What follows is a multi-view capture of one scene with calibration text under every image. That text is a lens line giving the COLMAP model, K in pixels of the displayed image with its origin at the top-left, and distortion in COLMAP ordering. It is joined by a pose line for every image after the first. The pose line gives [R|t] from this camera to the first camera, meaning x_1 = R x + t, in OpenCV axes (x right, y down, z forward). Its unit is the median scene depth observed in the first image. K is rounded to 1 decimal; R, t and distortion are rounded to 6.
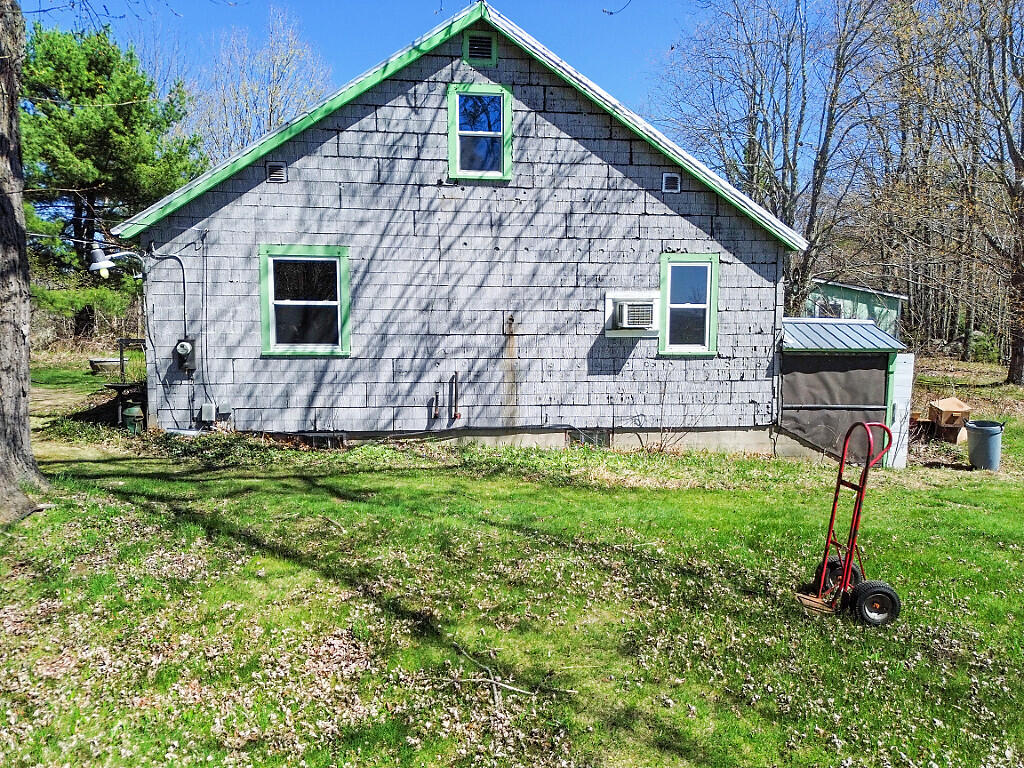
lens RADIAL K [[730.2, 0, 512.4], [0, 730.2, 371.2], [0, 0, 1]] dist [0.067885, -0.052301]
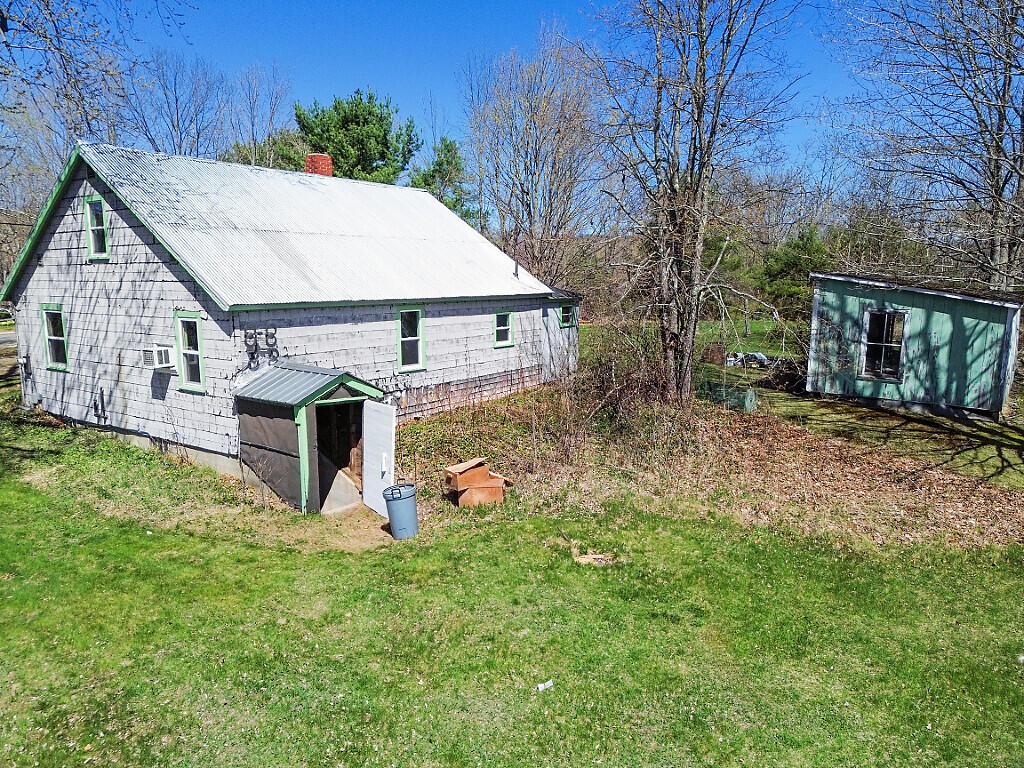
lens RADIAL K [[703.0, 0, 512.0], [0, 703.0, 384.0], [0, 0, 1]] dist [-0.001059, -0.040937]
pose [[0.770495, 0.089542, -0.631126, 1.441842], [-0.037846, 0.994764, 0.094931, -0.171604], [0.636322, -0.049259, 0.769849, 0.424776]]
